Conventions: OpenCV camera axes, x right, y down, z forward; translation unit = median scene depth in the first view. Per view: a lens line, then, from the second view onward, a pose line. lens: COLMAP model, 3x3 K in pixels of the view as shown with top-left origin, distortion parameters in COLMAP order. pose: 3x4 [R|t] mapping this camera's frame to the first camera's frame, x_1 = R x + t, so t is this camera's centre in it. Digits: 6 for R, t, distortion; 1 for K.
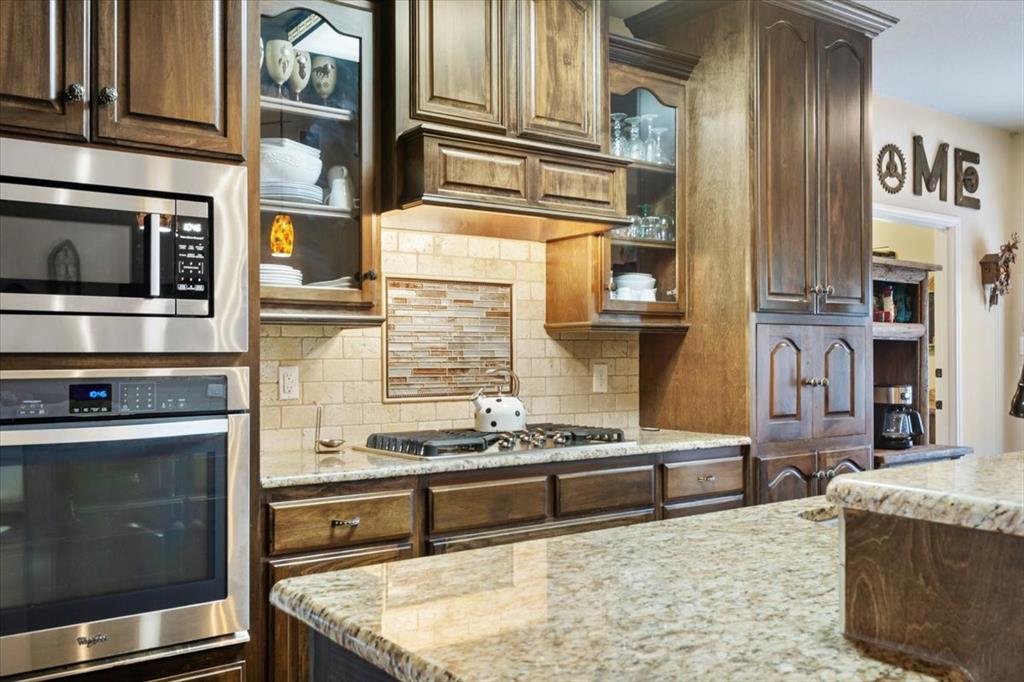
lens RADIAL K [[928.0, 0, 510.9], [0, 928.0, 347.3], [0, 0, 1]] dist [0.019622, 0.004864]
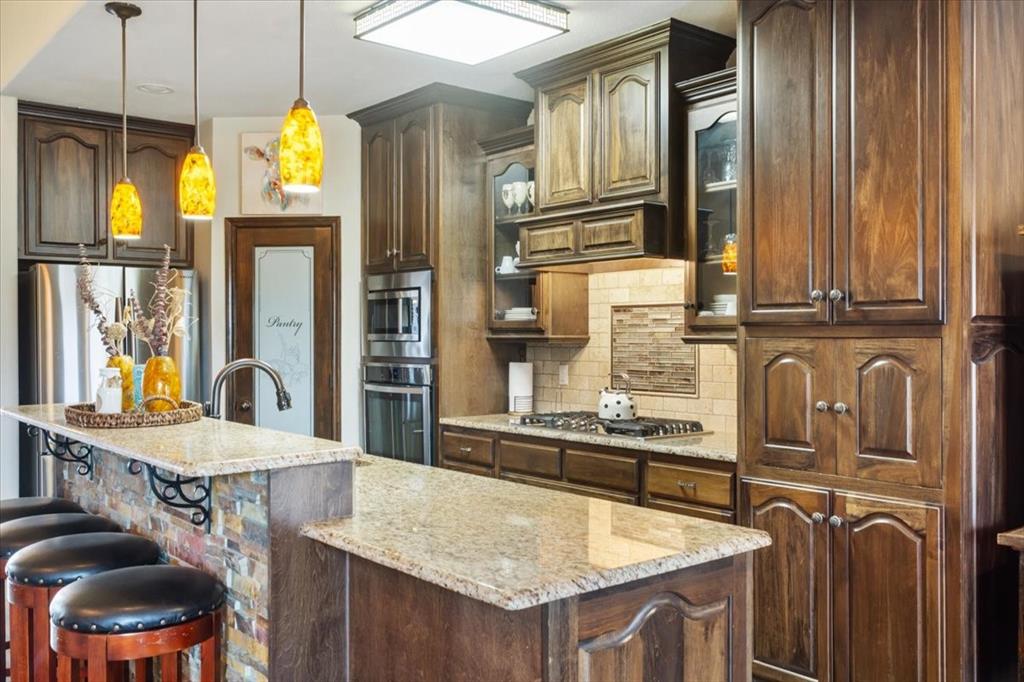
lens RADIAL K [[928.0, 0, 511.0], [0, 928.0, 338.0], [0, 0, 1]] dist [0.019622, 0.004864]
pose [[0.042316, 0.006162, -0.999085, 1.346395], [0.011410, 0.999913, 0.006651, -0.038173], [0.999039, -0.011681, 0.042242, 0.801874]]
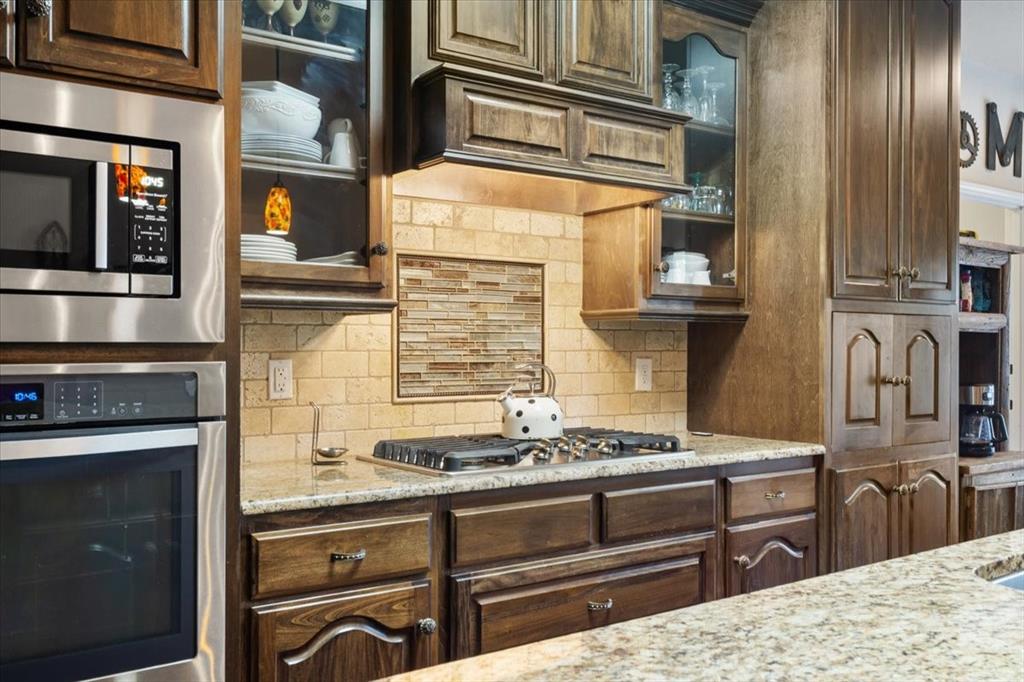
lens RADIAL K [[928.0, 0, 506.8], [0, 928.0, 346.7], [0, 0, 1]] dist [0.019622, 0.004864]
pose [[0.999947, 0.005717, -0.008523, -0.028344], [-0.005632, 0.999935, 0.009935, -0.000285], [0.008579, -0.009886, 0.999914, 0.162364]]
